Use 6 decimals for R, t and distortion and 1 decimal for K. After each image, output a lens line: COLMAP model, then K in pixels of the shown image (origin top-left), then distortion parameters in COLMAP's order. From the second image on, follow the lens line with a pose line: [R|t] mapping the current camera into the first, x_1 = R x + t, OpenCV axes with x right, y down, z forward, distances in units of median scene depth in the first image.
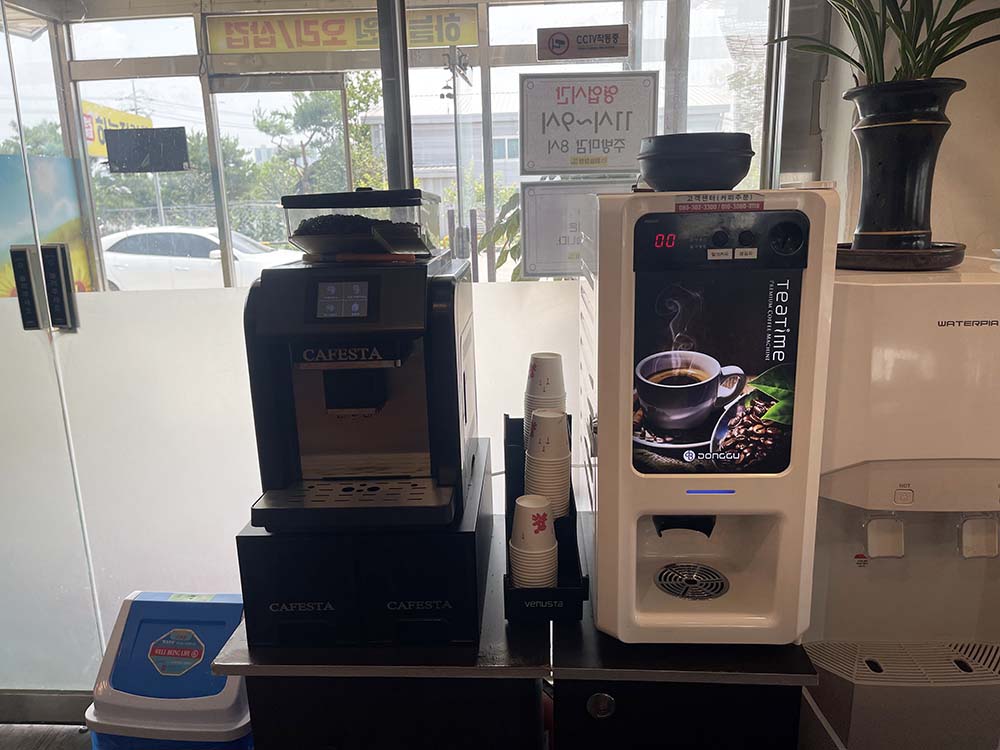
lens RADIAL K [[766.1, 0, 506.8], [0, 766.1, 370.3], [0, 0, 1]] dist [0.031318, -0.004024]
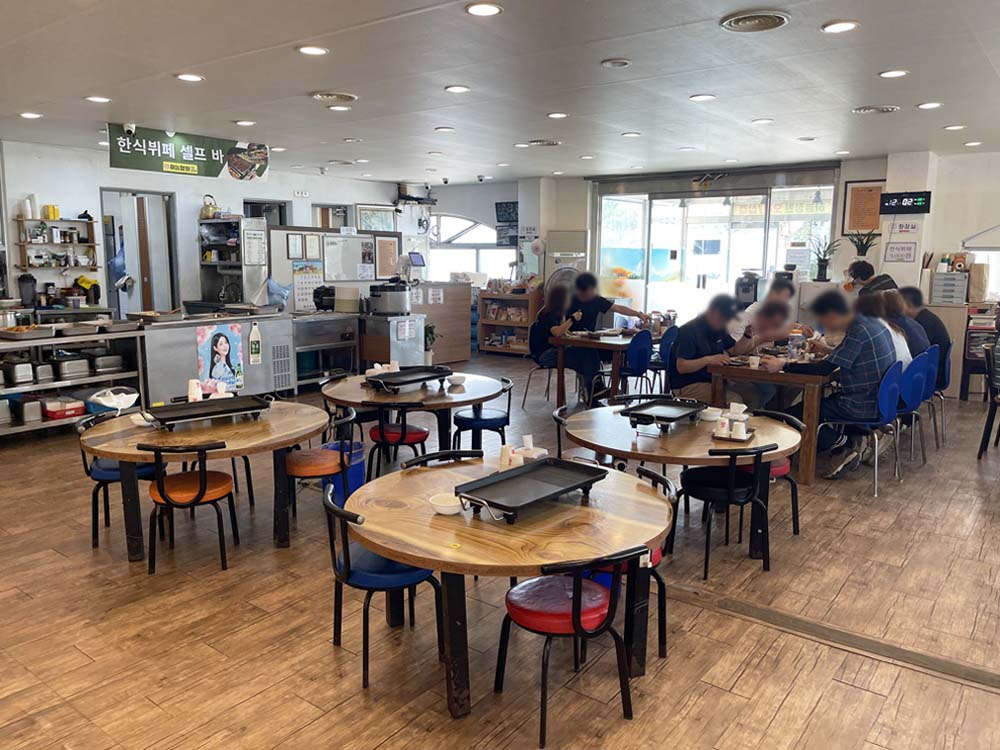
lens RADIAL K [[766.1, 0, 506.8], [0, 766.1, 370.3], [0, 0, 1]] dist [0.031318, -0.004024]
pose [[0.820014, 0.121354, -0.559330, 1.574320], [-0.159649, 0.986973, -0.019920, 0.931014], [0.549626, 0.105631, 0.828706, -4.682622]]
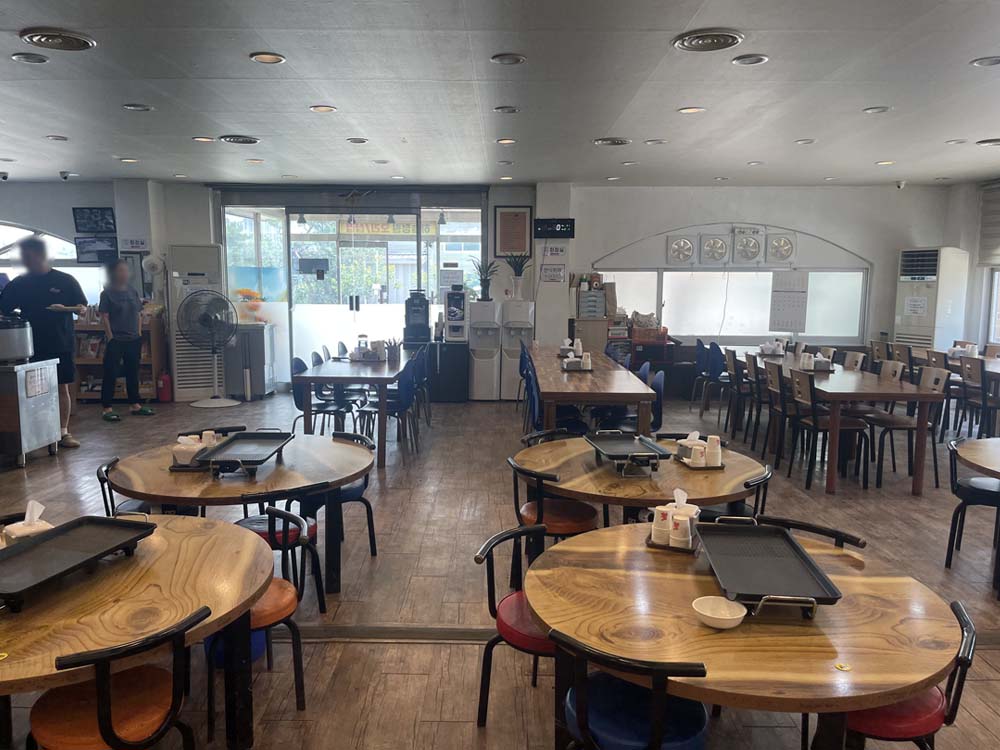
lens RADIAL K [[775.0, 0, 500.0], [0, 775.0, 375.0], [0, 0, 1]] dist [0.062349, -0.087908]
pose [[0.998650, 0.028539, 0.043403, 0.228743], [-0.024160, 0.994866, -0.098272, 0.948987], [-0.045985, 0.097090, 0.994213, -4.641085]]
